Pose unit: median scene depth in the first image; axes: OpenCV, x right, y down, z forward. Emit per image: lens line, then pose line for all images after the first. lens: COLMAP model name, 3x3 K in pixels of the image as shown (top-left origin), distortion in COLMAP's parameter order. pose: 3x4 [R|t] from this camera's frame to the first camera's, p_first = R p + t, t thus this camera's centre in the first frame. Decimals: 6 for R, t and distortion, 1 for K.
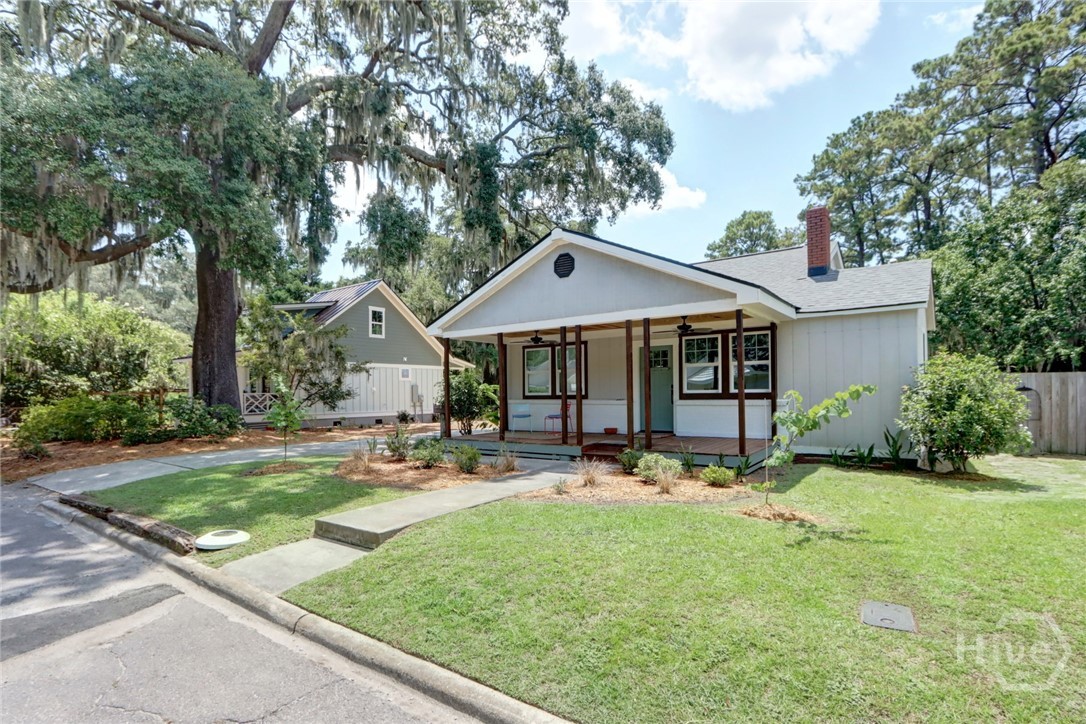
lens RADIAL K [[507.1, 0, 540.9], [0, 507.1, 362.1], [0, 0, 1]] dist [-0.011595, 0.000900]
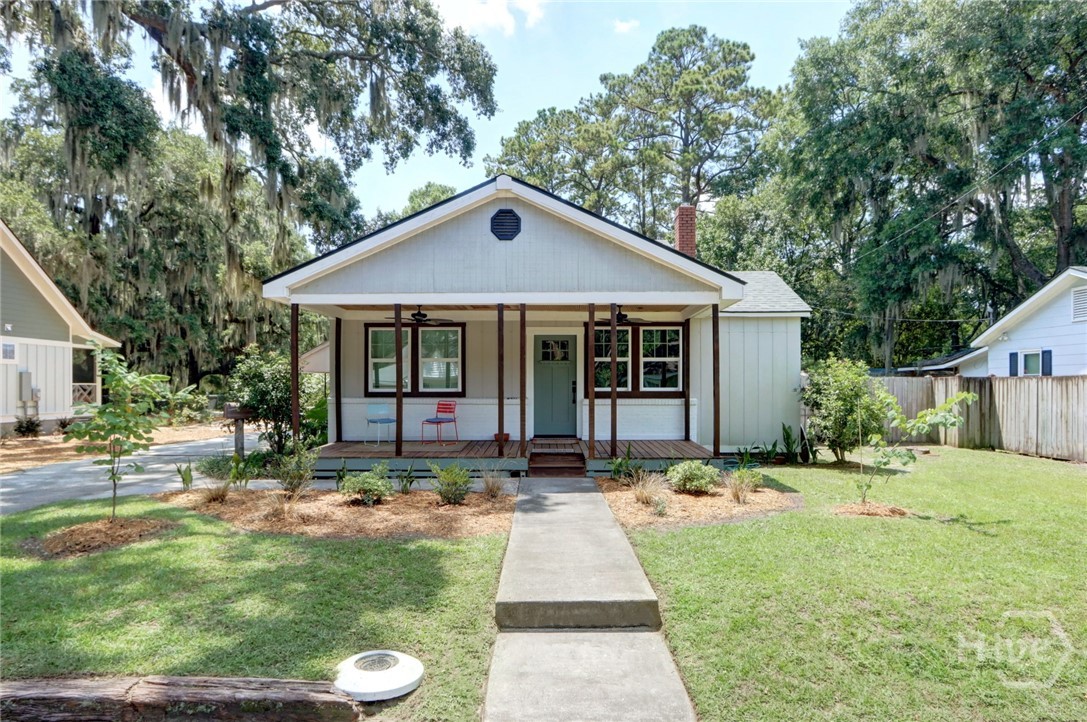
lens RADIAL K [[608.6, 0, 543.1], [0, 608.6, 363.3], [0, 0, 1]] dist [-0.015502, -0.000456]
pose [[0.820444, 0.033263, 0.570758, -0.360008], [-0.044425, 0.998997, 0.005638, 0.009998], [-0.569998, -0.029982, 0.821099, 0.170684]]
